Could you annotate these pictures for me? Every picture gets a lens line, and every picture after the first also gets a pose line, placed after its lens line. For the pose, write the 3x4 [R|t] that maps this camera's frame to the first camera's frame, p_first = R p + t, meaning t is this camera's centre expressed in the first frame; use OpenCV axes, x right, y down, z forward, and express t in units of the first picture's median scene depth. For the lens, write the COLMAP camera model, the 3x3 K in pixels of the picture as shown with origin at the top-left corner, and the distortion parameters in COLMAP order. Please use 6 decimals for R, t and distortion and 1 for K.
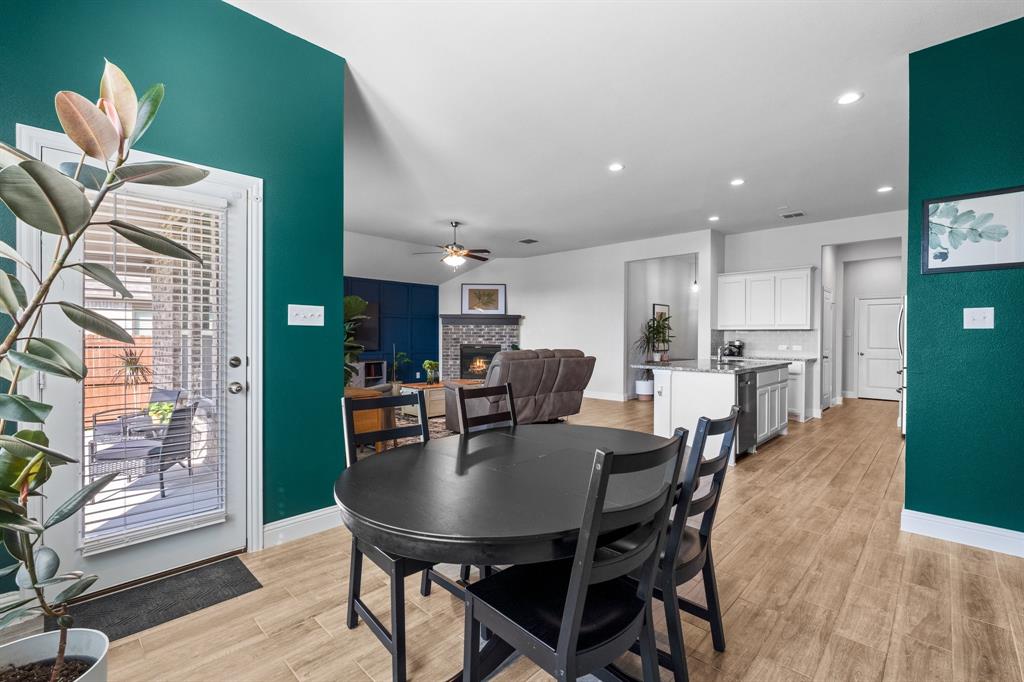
lens RADIAL K [[455.5, 0, 511.9], [0, 455.5, 333.7], [0, 0, 1]] dist [0.001022, -0.000435]
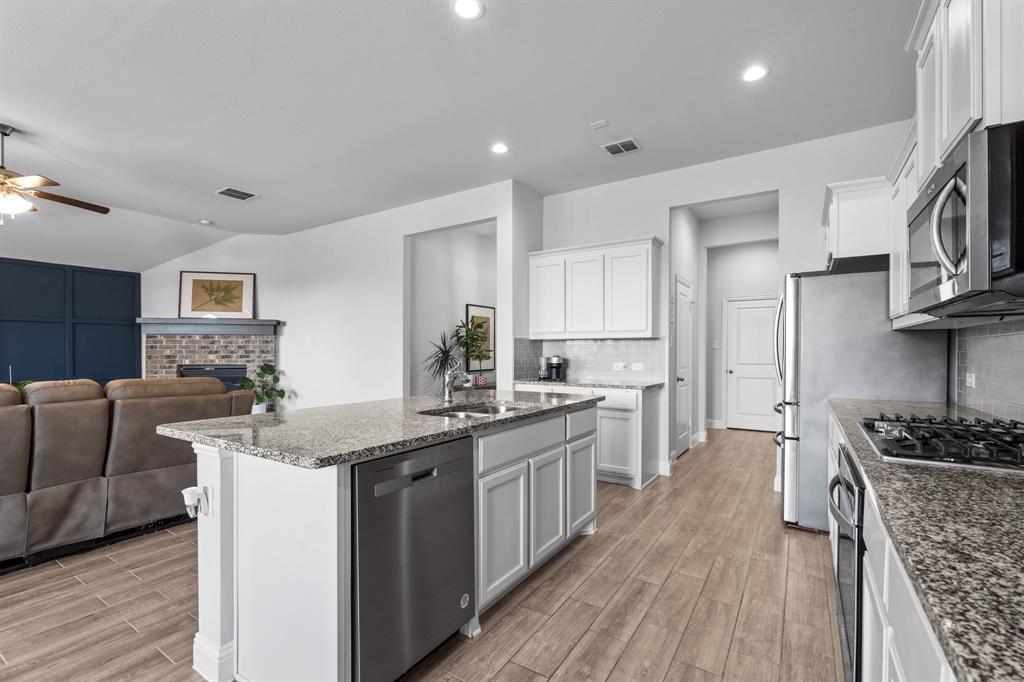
lens RADIAL K [[455.5, 0, 511.8], [0, 455.5, 349.7], [0, 0, 1]] dist [0.001022, -0.000435]
pose [[0.981518, -0.005972, 0.191278, 0.301792], [0.005739, 0.999982, 0.001775, 0.004583], [-0.191286, -0.000645, 0.981534, 0.367847]]
